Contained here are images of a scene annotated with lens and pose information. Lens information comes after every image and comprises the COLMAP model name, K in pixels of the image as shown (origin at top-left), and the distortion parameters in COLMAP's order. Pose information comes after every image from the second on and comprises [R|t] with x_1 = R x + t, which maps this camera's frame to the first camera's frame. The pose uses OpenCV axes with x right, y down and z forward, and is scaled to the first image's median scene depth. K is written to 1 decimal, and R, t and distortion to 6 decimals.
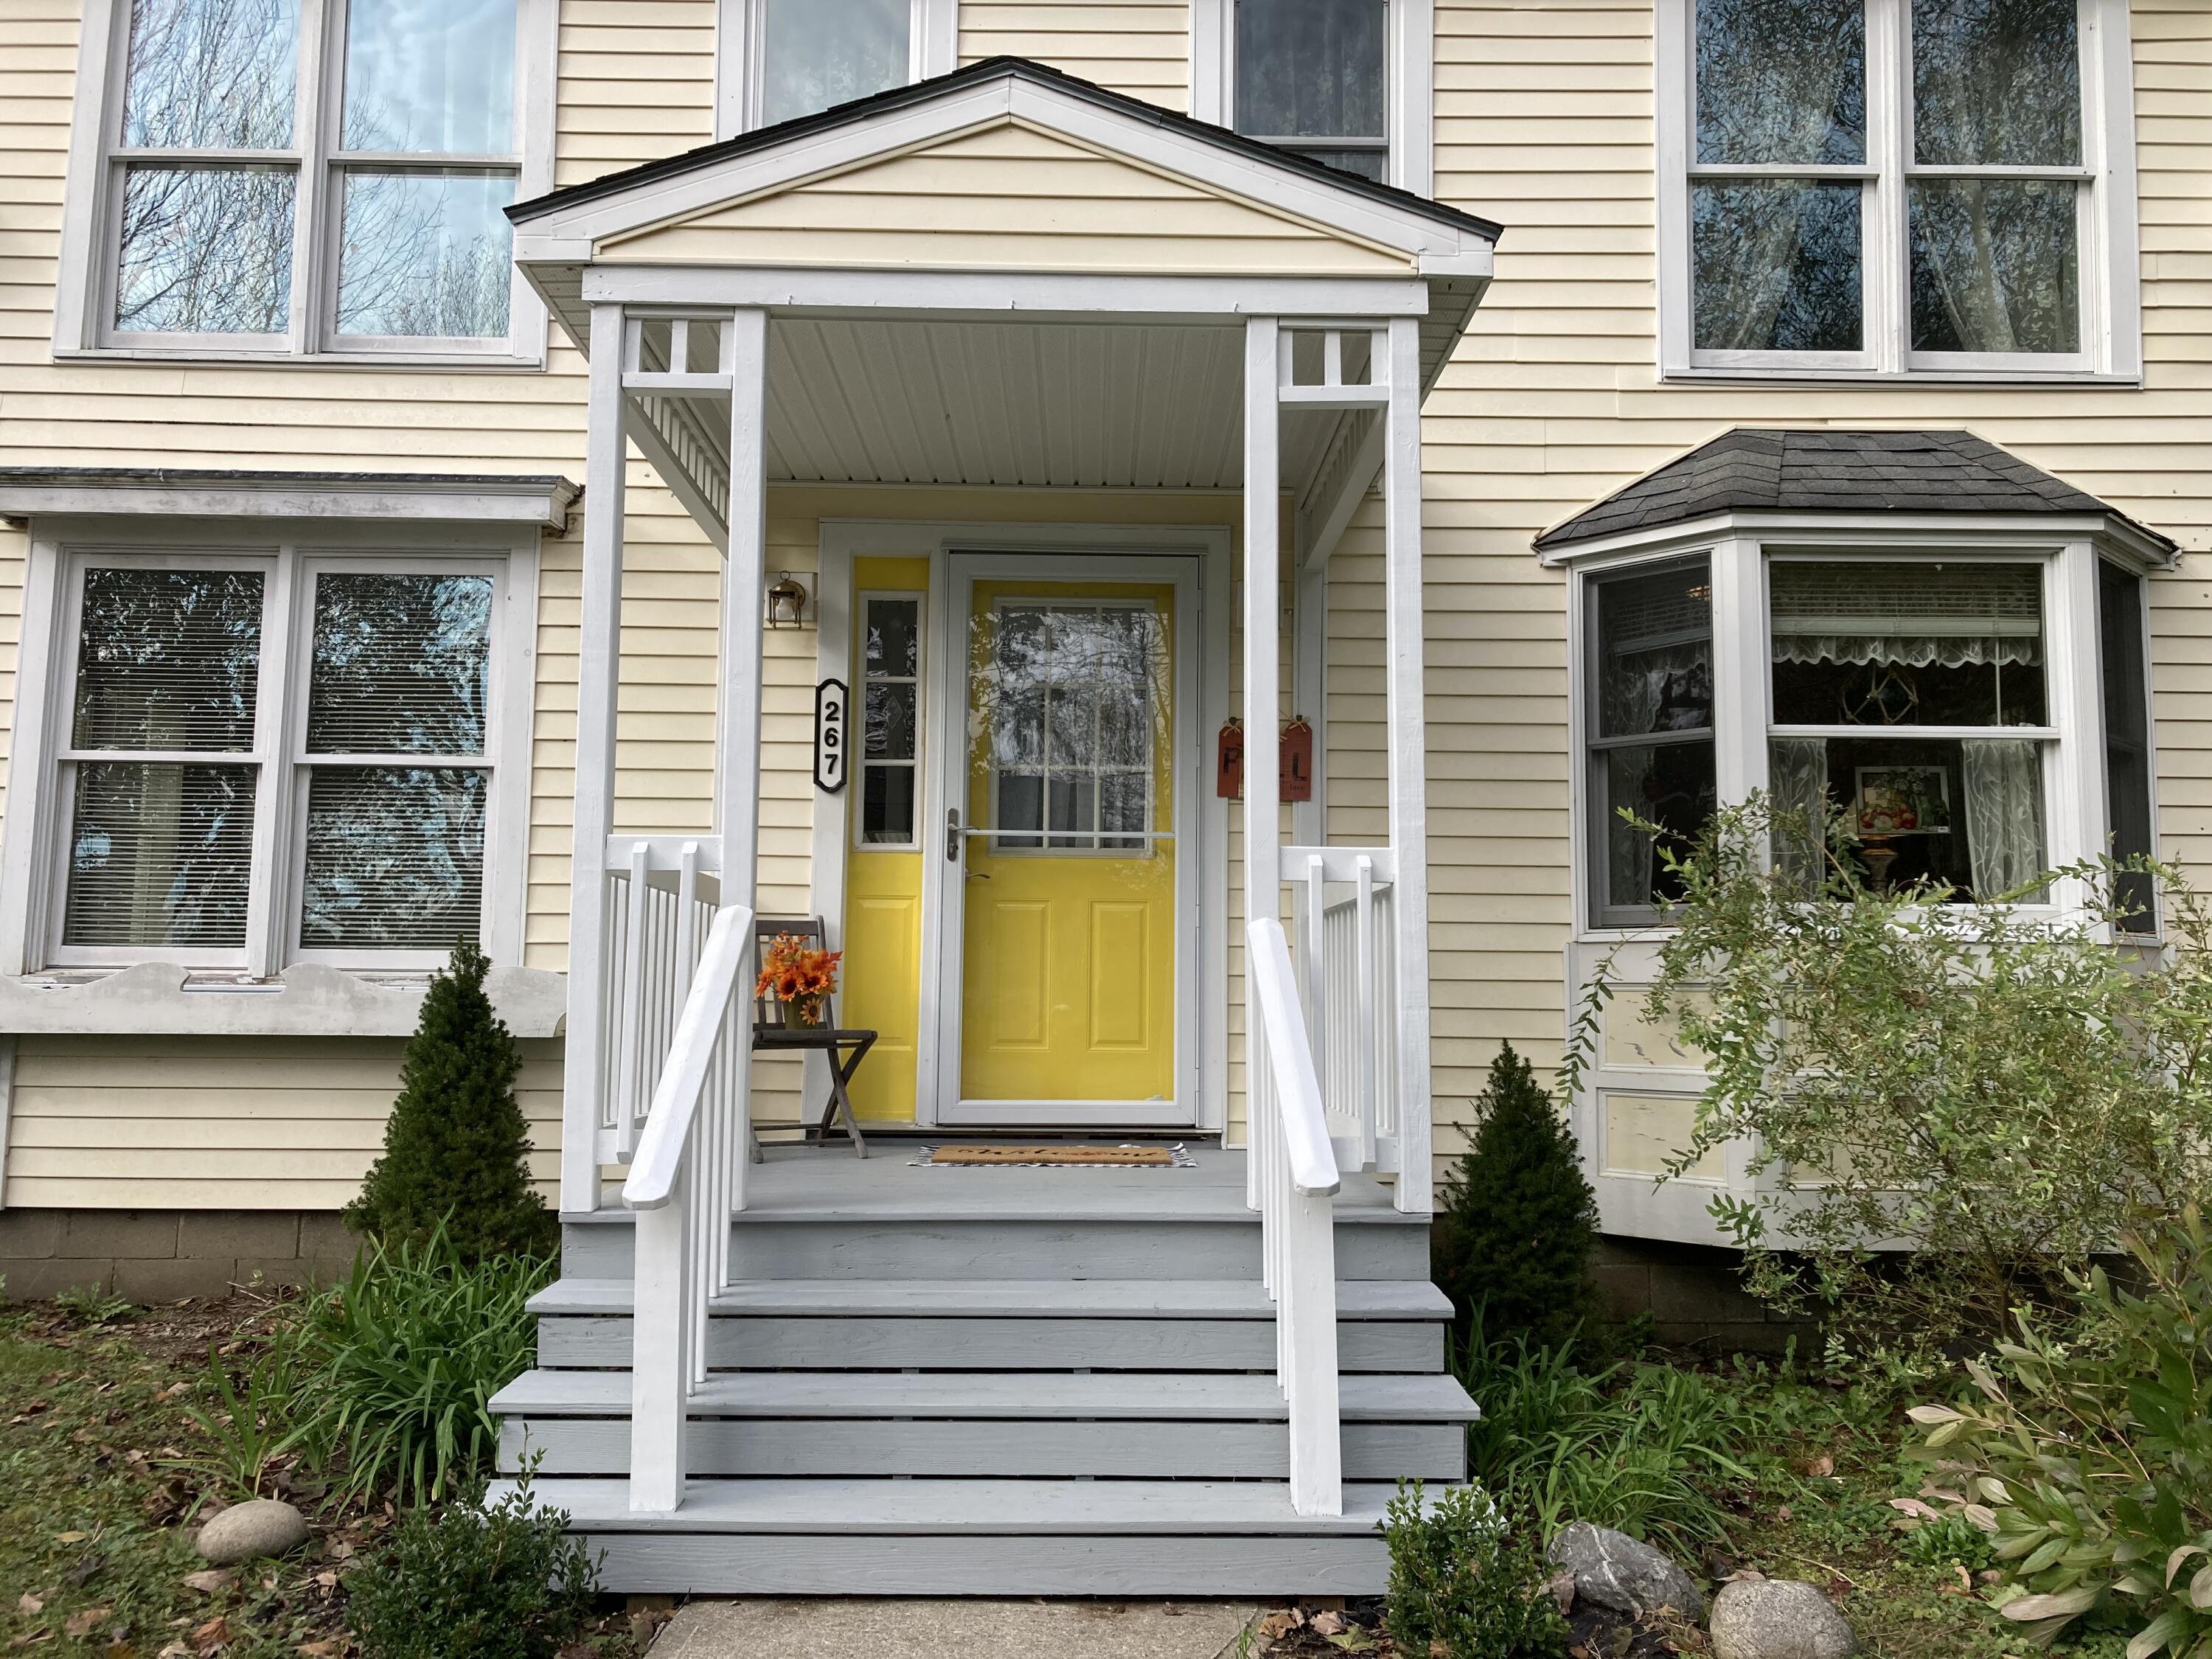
lens RADIAL K [[1764.9, 0, 1098.1], [0, 1764.9, 764.4], [0, 0, 1]] dist [0.033889, -0.005726]
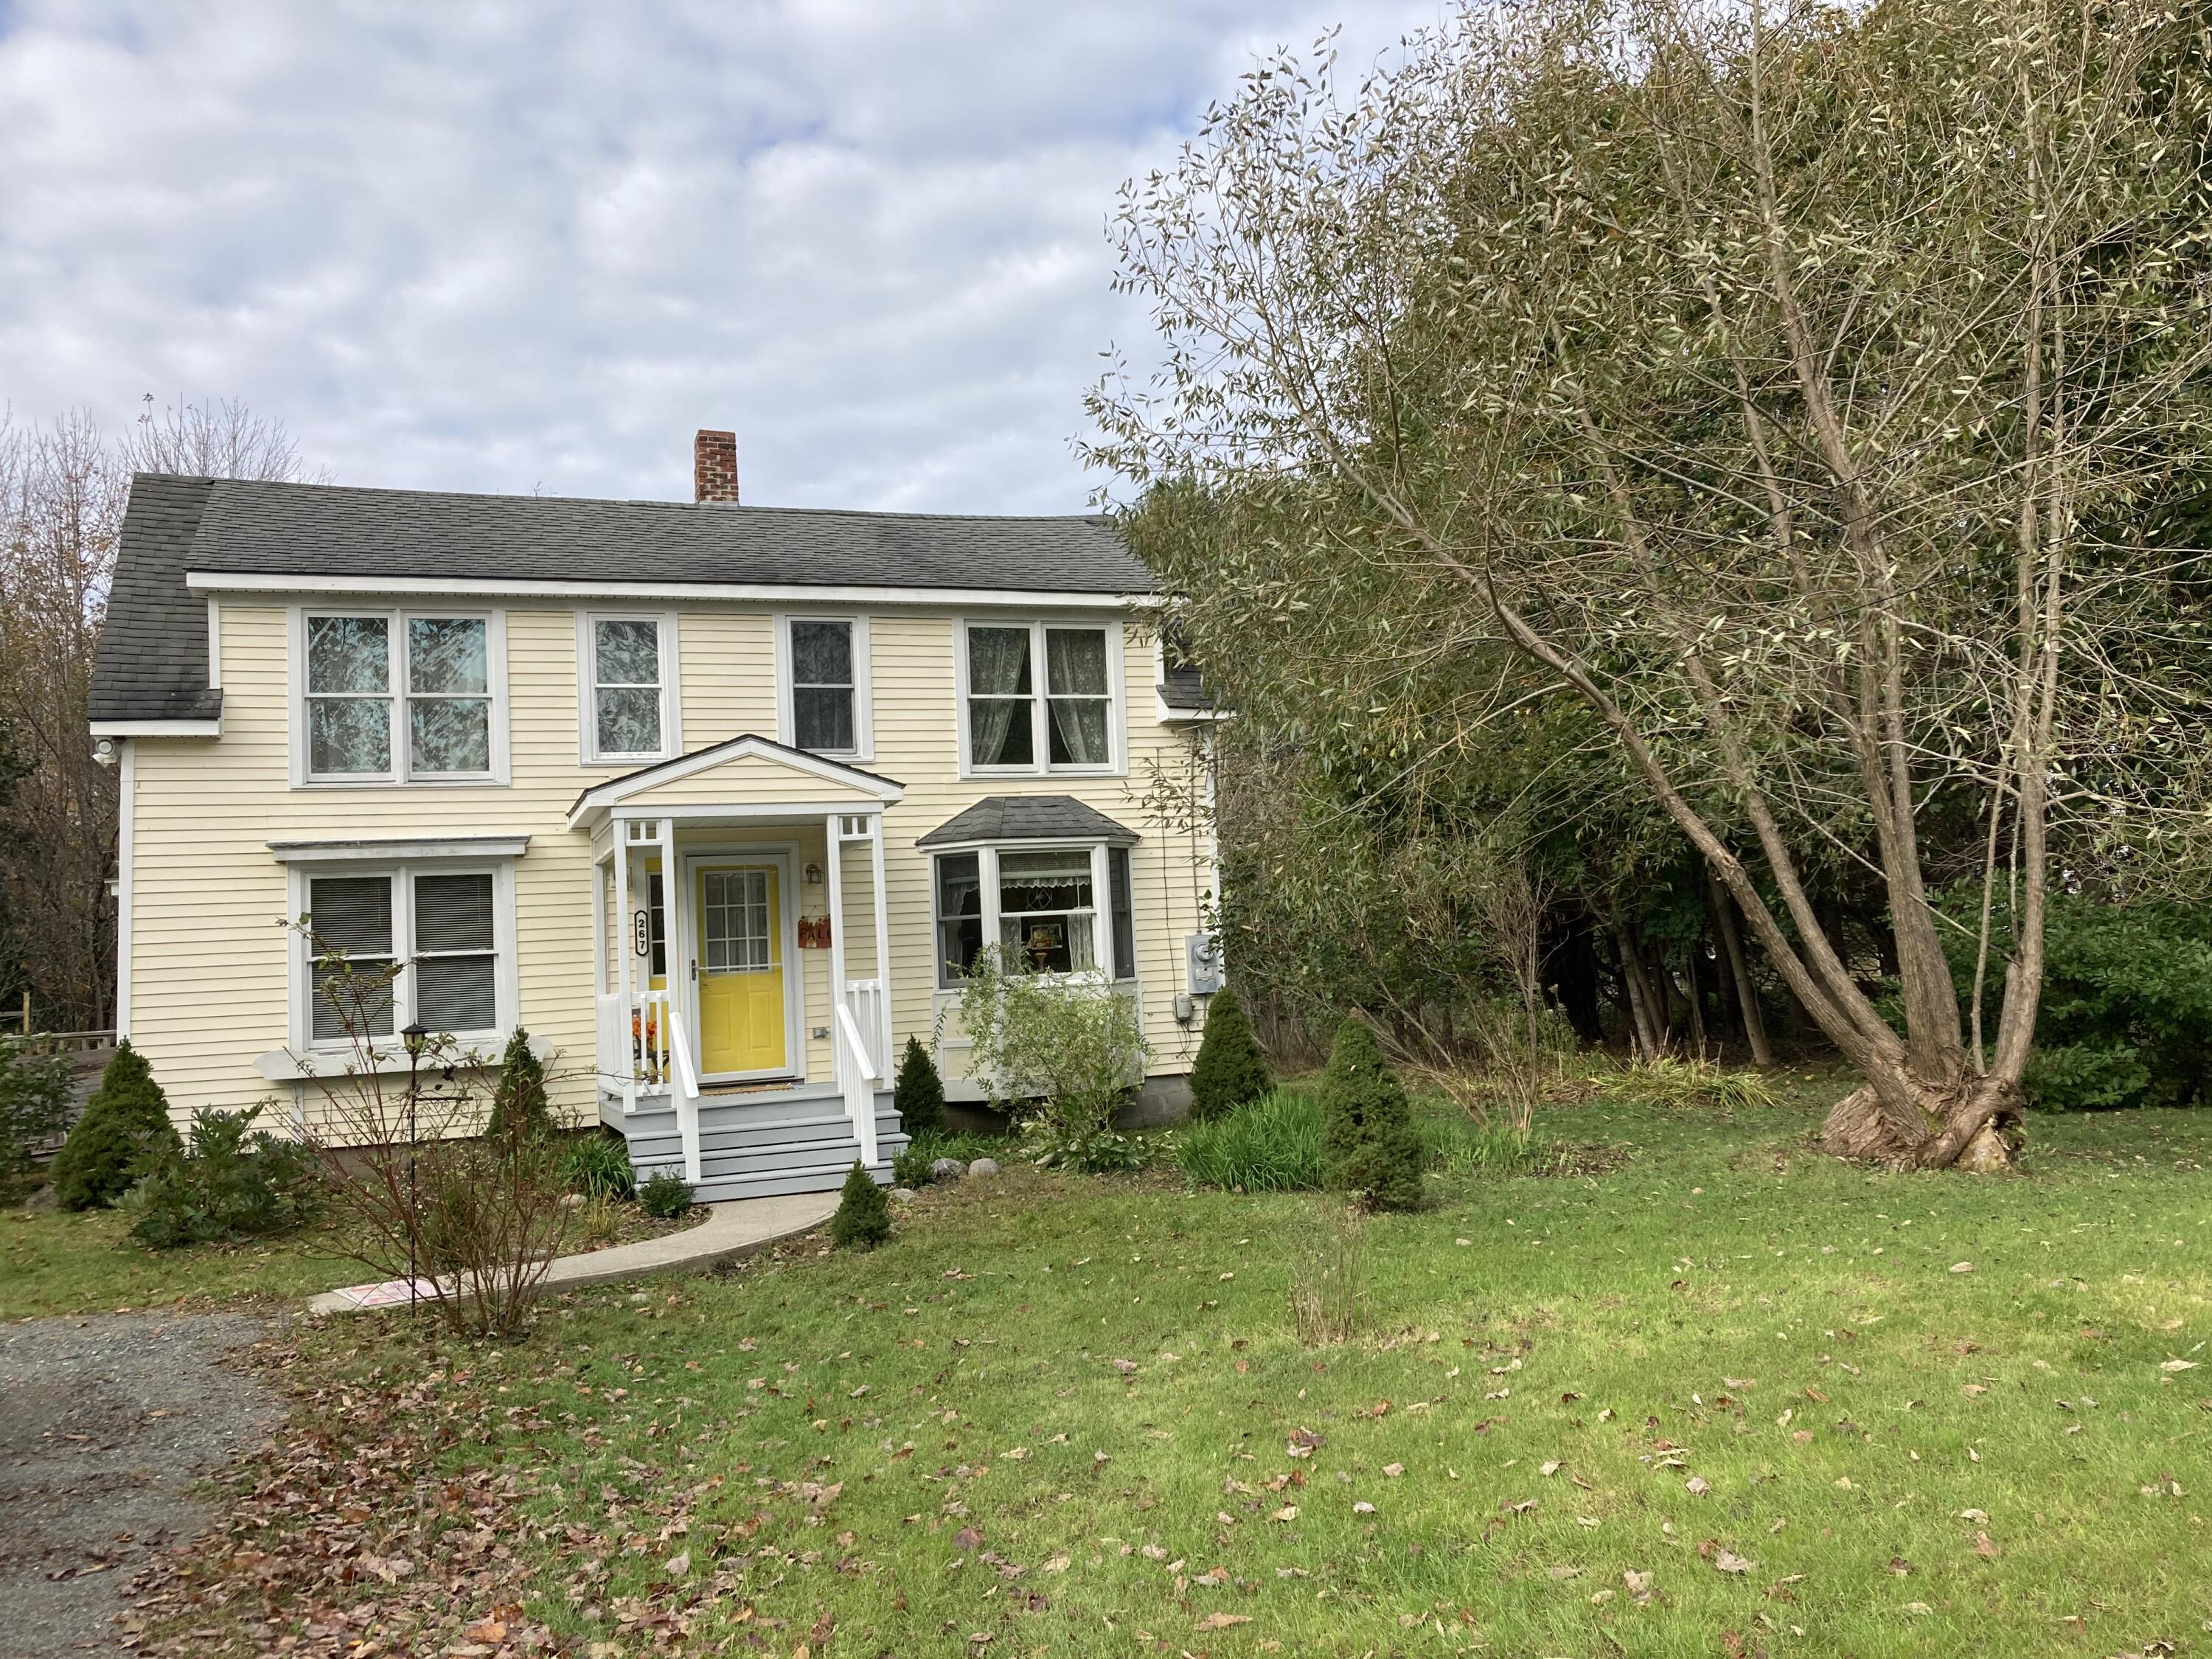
lens RADIAL K [[1796.5, 0, 1106.0], [0, 1796.5, 829.5], [0, 0, 1]] dist [0.002966, 0.000679]
pose [[0.936287, -0.037440, 0.349235, -0.418416], [0.021397, 0.998536, 0.049683, -0.273604], [-0.350583, -0.039045, 0.935717, -1.591011]]
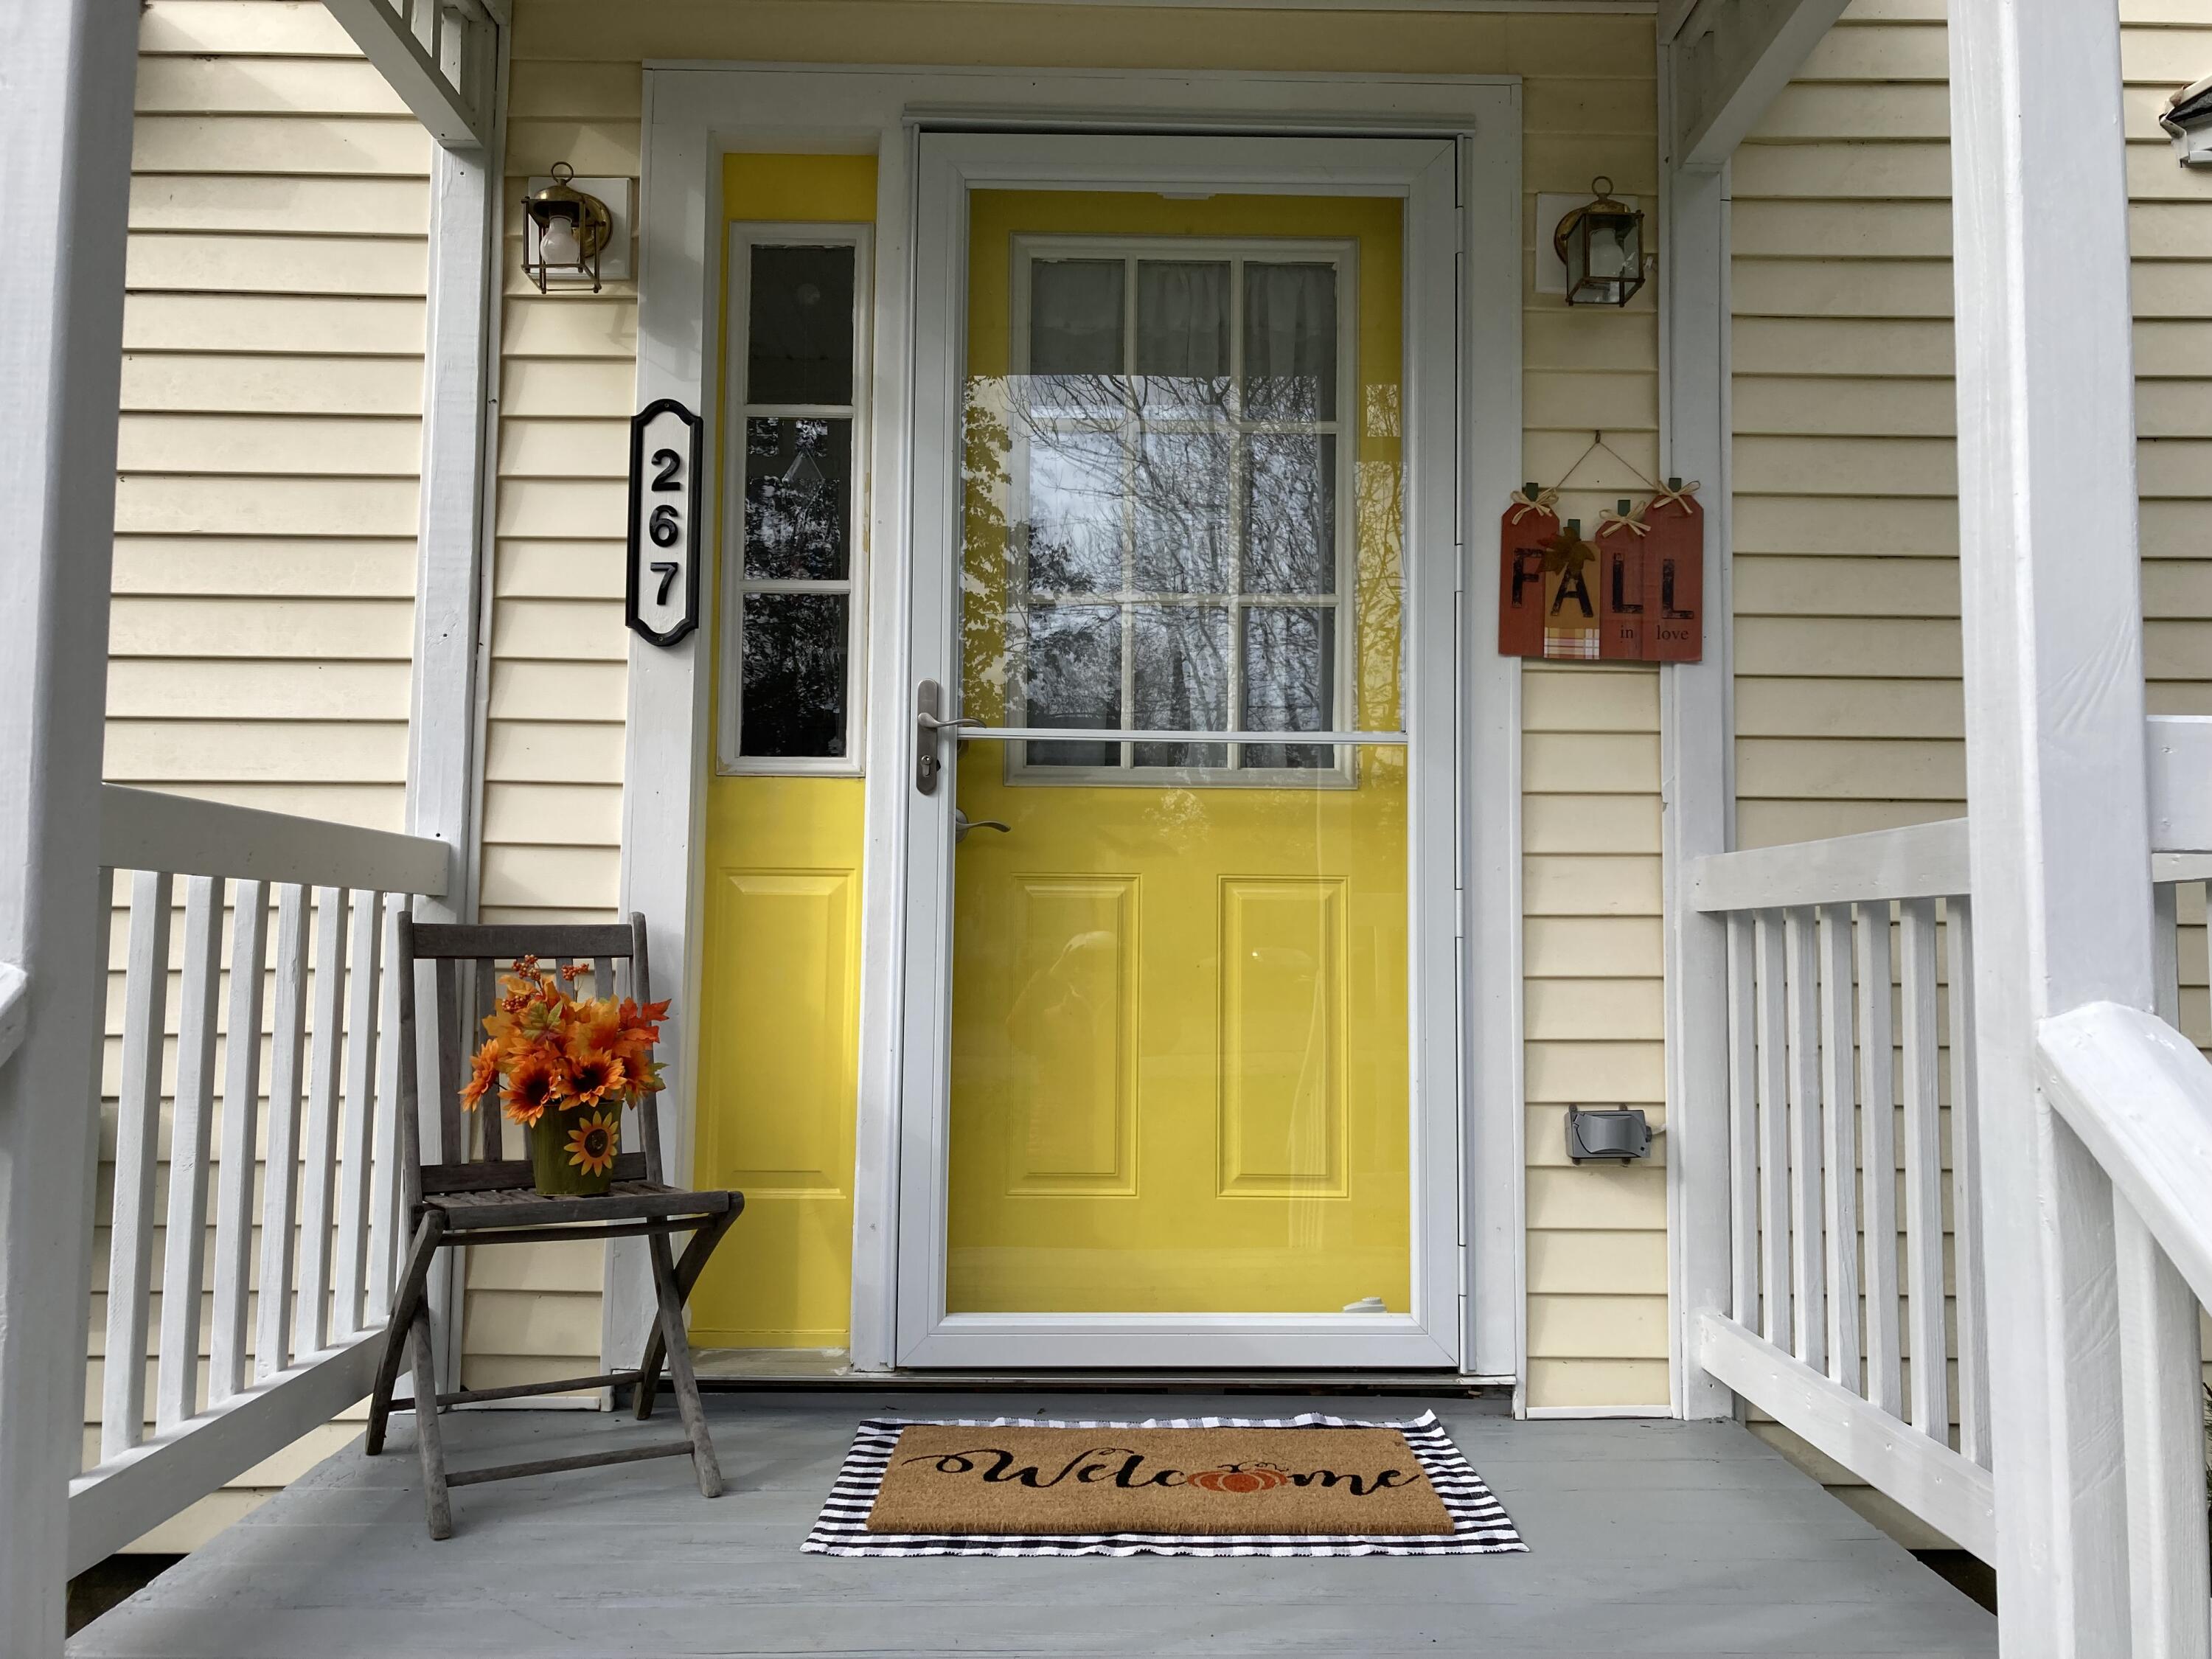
lens RADIAL K [[1795.5, 0, 1108.4], [0, 1795.5, 731.7], [0, 0, 1]] dist [-0.000554, 0.000083]
pose [[0.999996, -0.001676, 0.002063, -0.036153], [0.001662, 0.999976, 0.006736, 0.035335], [-0.002074, -0.006733, 0.999975, 0.529572]]
